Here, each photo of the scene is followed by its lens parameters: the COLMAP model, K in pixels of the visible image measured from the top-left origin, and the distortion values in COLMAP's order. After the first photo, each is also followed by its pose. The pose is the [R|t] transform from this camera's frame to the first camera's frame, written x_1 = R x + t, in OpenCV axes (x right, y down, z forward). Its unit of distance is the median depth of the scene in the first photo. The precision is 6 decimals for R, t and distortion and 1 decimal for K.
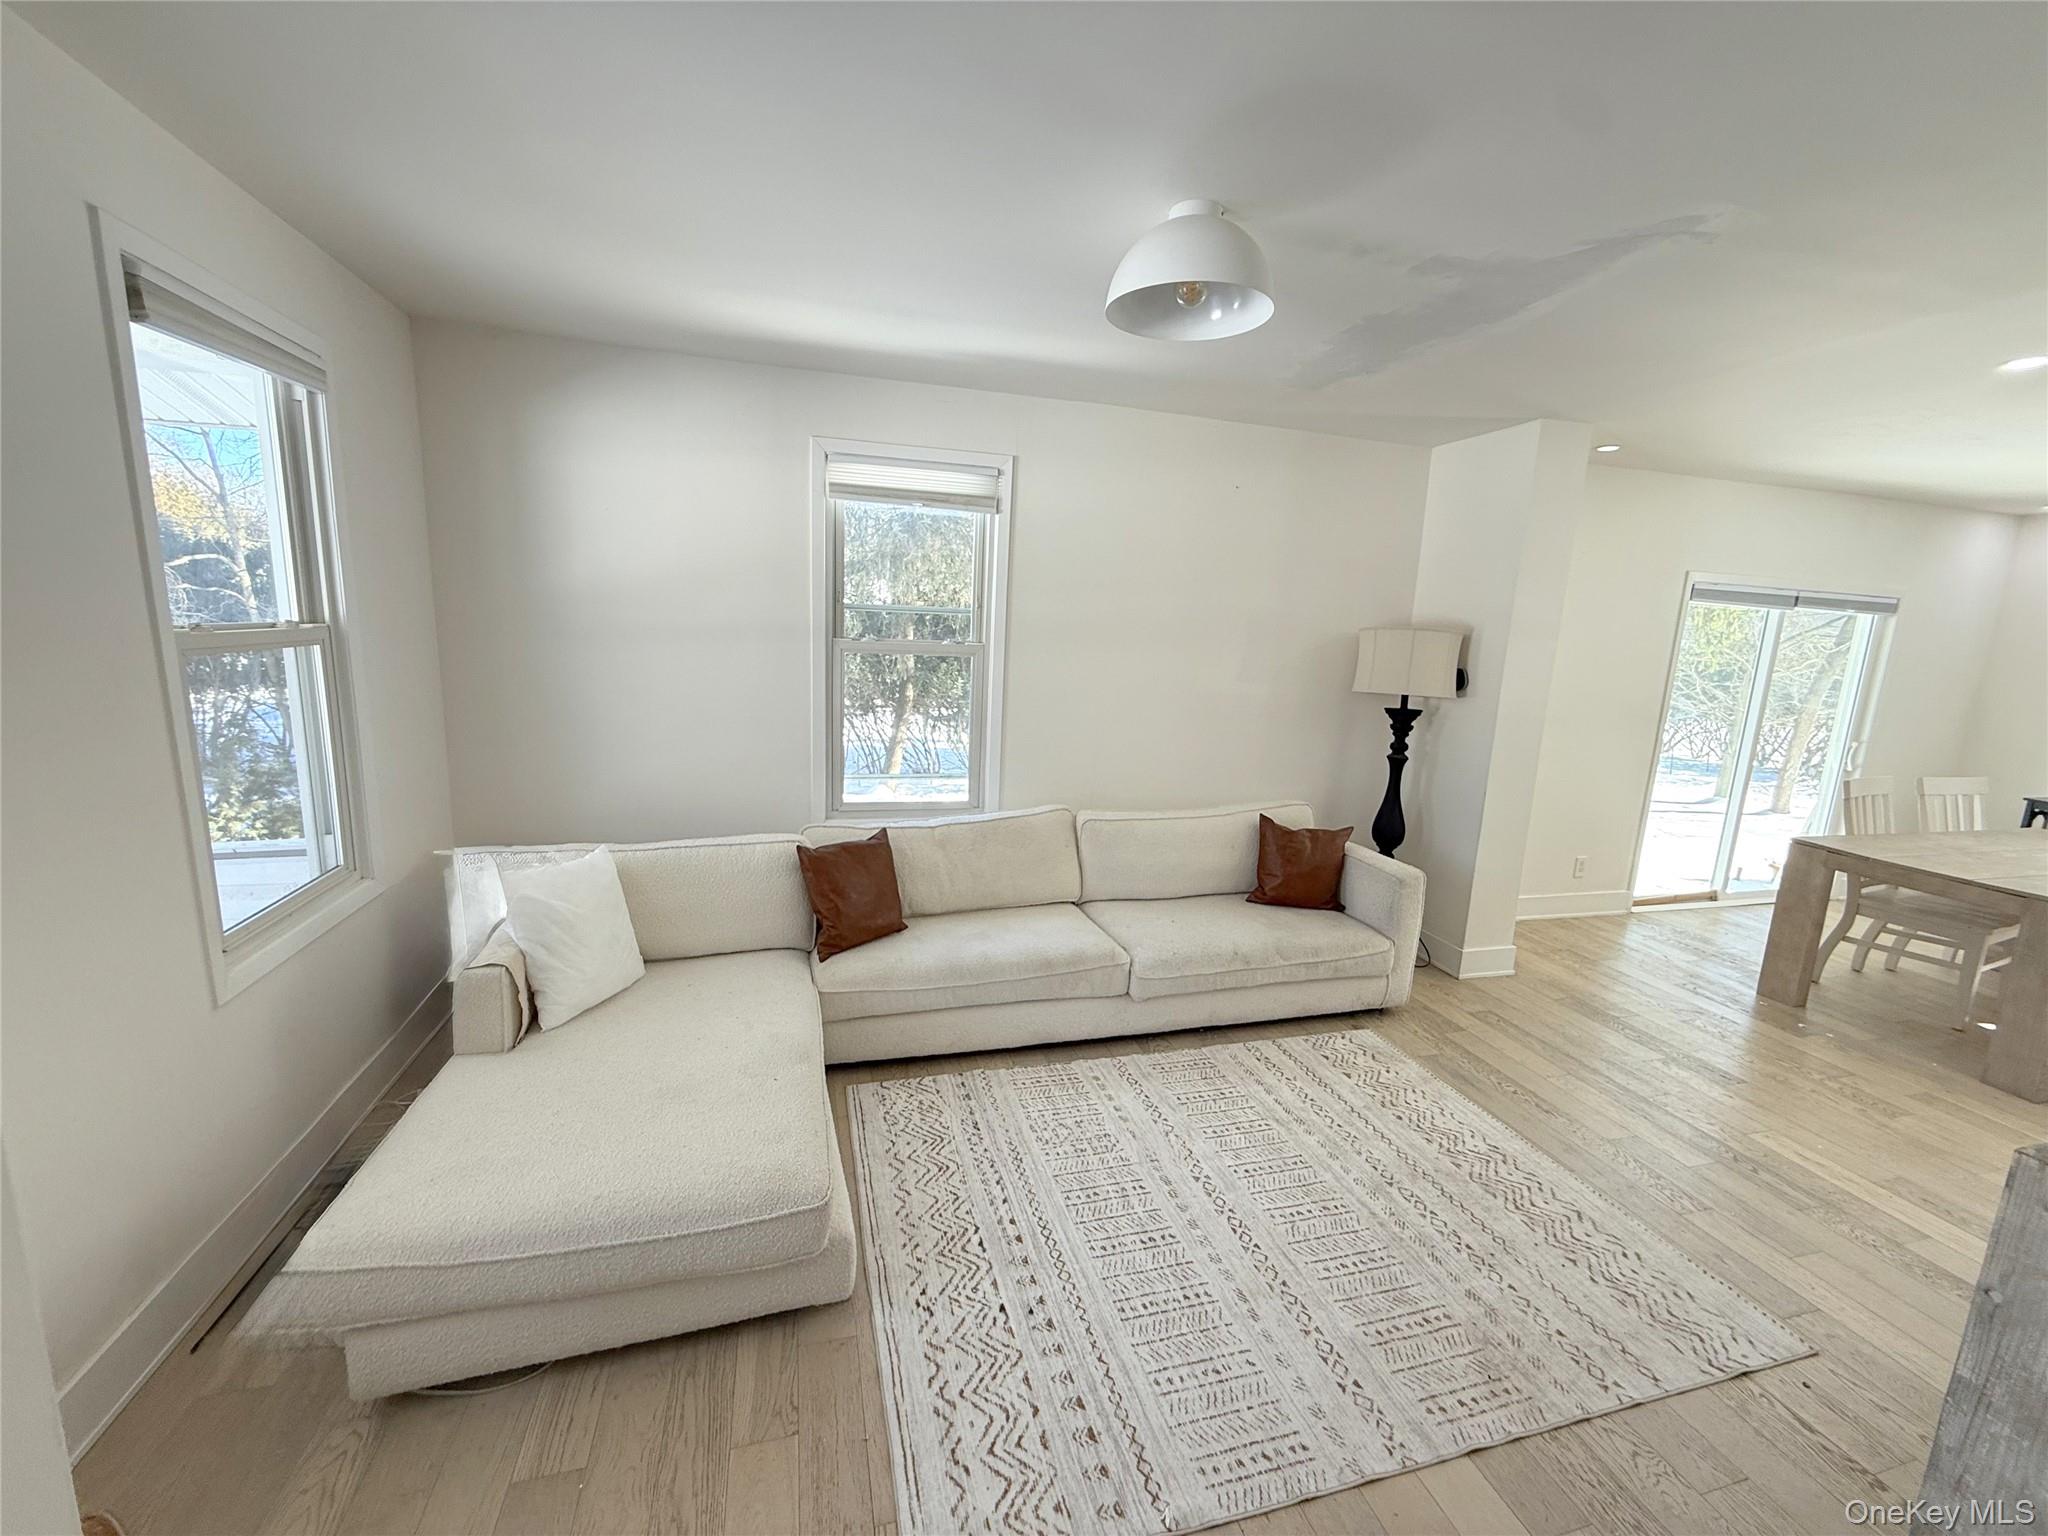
lens RADIAL K [[819.6, 0, 1023.8], [0, 819.6, 765.6], [0, 0, 1]] dist [-0.004299, 0.002591]
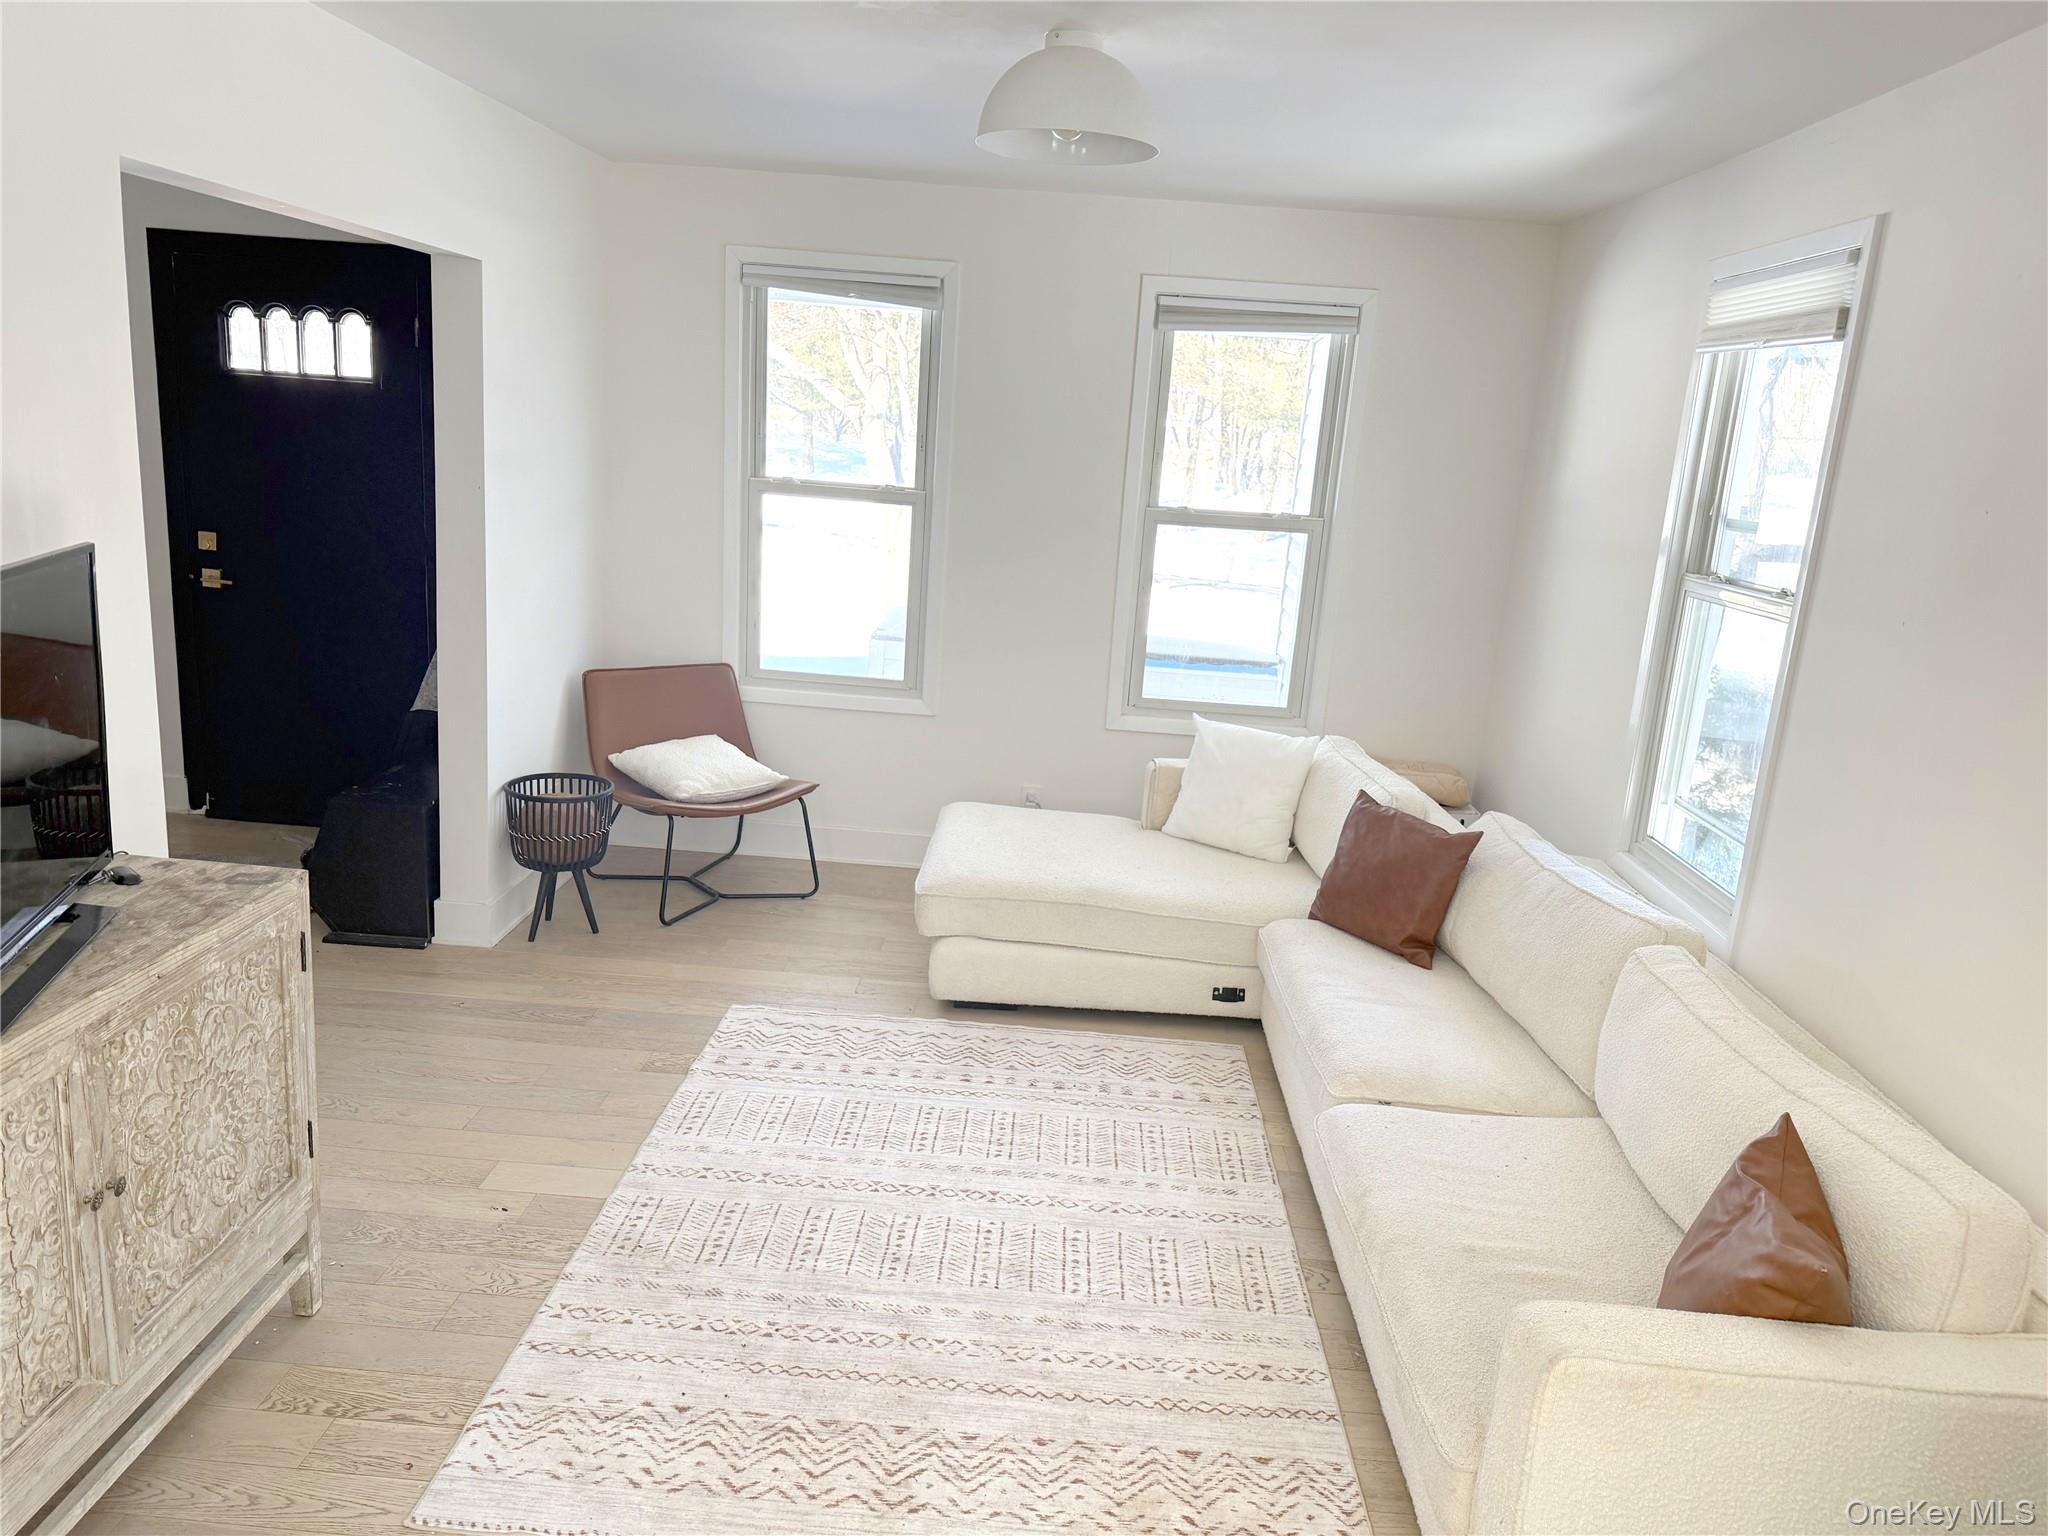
lens RADIAL K [[1427.1, 0, 1024.1], [0, 1427.1, 761.8], [0, 0, 1]] dist [0.055795, -0.048678]
pose [[-0.298234, 0.166701, -0.939823, 1.851271], [-0.247917, 0.937309, 0.244927, -0.307516], [0.921734, 0.306044, -0.238209, 1.572344]]
